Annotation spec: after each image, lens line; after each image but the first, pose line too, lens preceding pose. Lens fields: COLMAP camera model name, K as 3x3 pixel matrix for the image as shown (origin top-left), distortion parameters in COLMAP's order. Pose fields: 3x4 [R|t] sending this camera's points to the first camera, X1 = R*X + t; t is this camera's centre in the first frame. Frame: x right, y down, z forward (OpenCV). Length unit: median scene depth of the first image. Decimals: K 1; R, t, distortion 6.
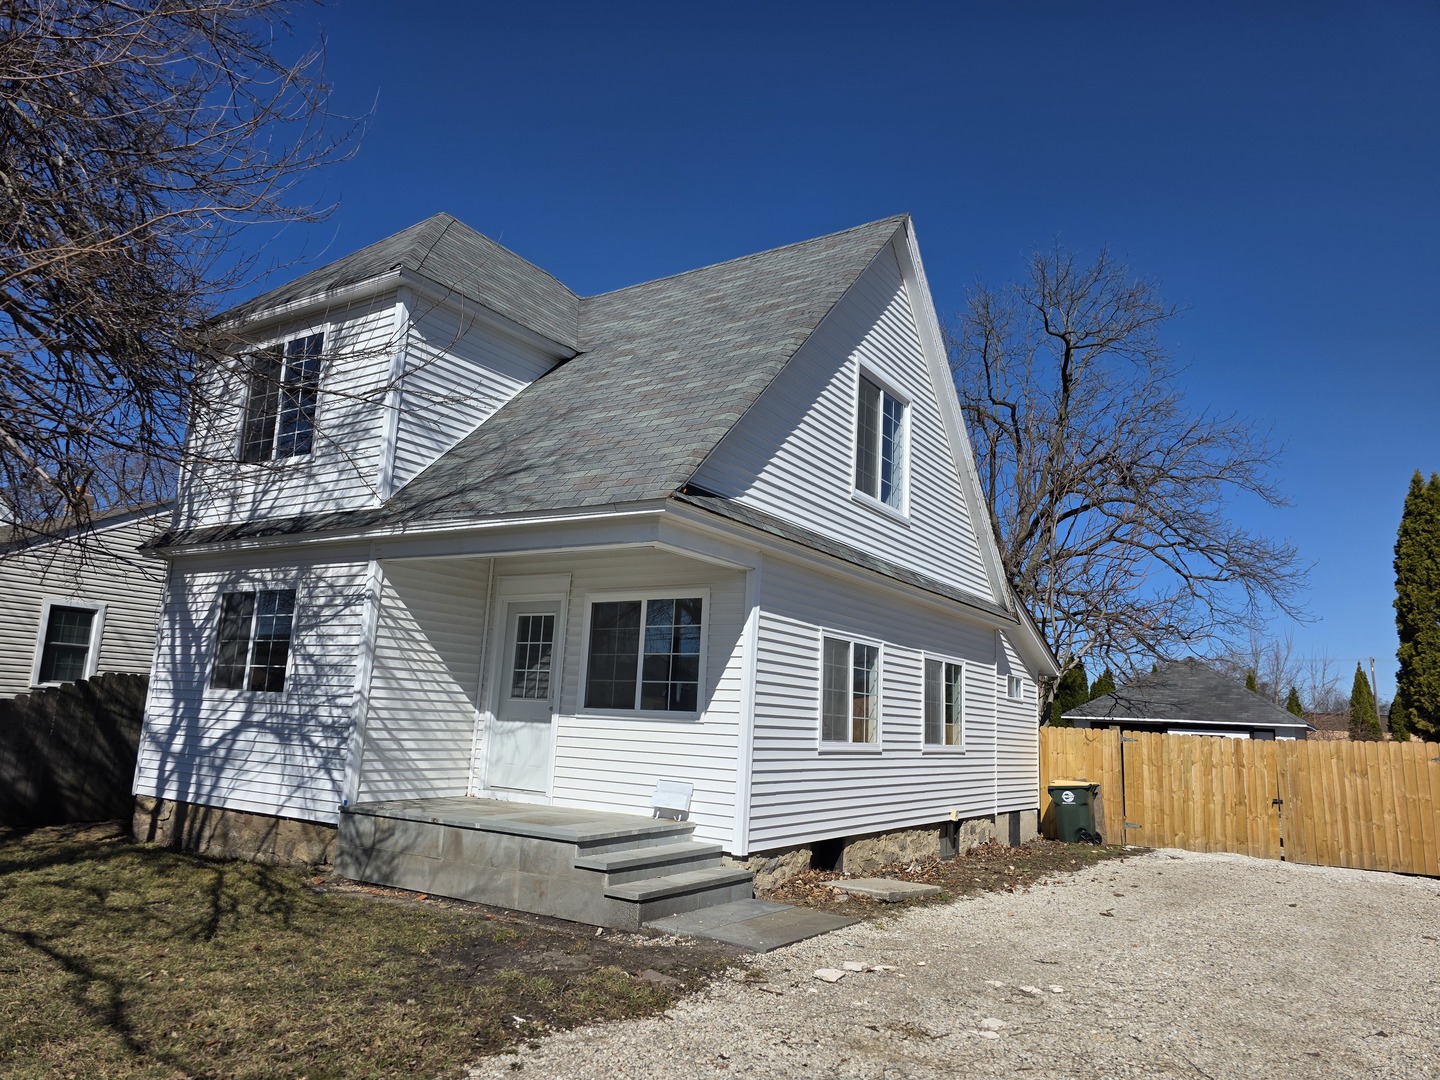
lens RADIAL K [[965.9, 0, 718.8], [0, 965.9, 549.0], [0, 0, 1]] dist [0.059553, -0.042649]
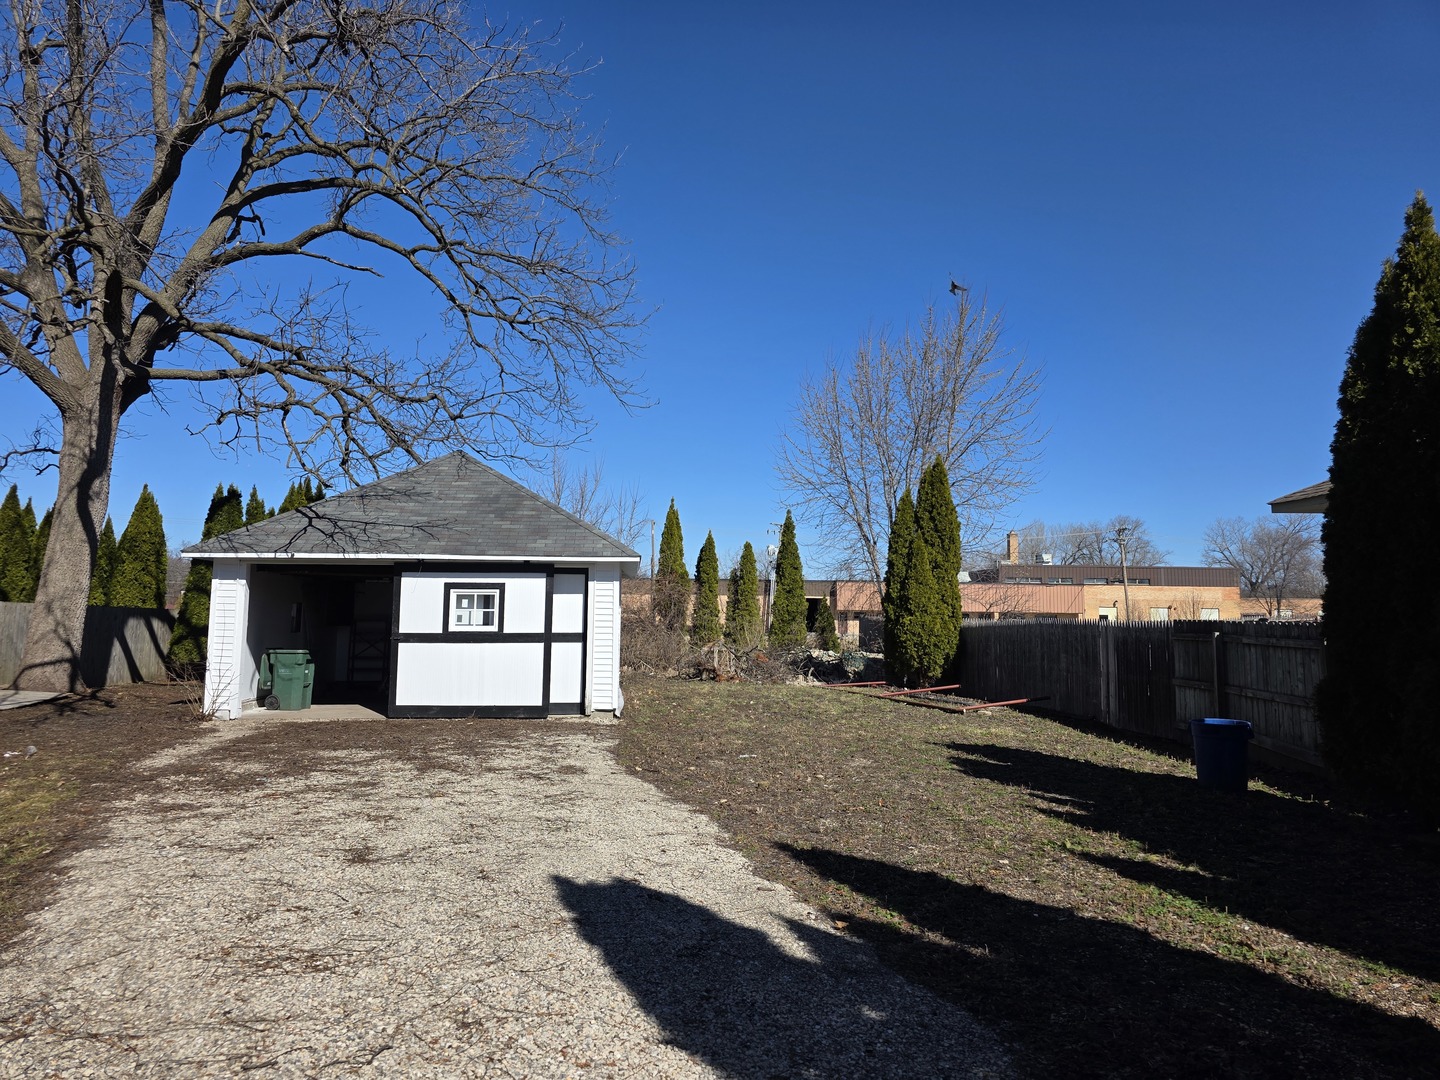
lens RADIAL K [[965.9, 0, 729.8], [0, 965.9, 551.2], [0, 0, 1]] dist [0.059553, -0.042649]
pose [[0.776401, 0.006968, 0.630200, 0.366309], [-0.086761, 0.991600, 0.095925, 0.146721], [-0.624238, -0.129154, 0.770484, 0.681206]]
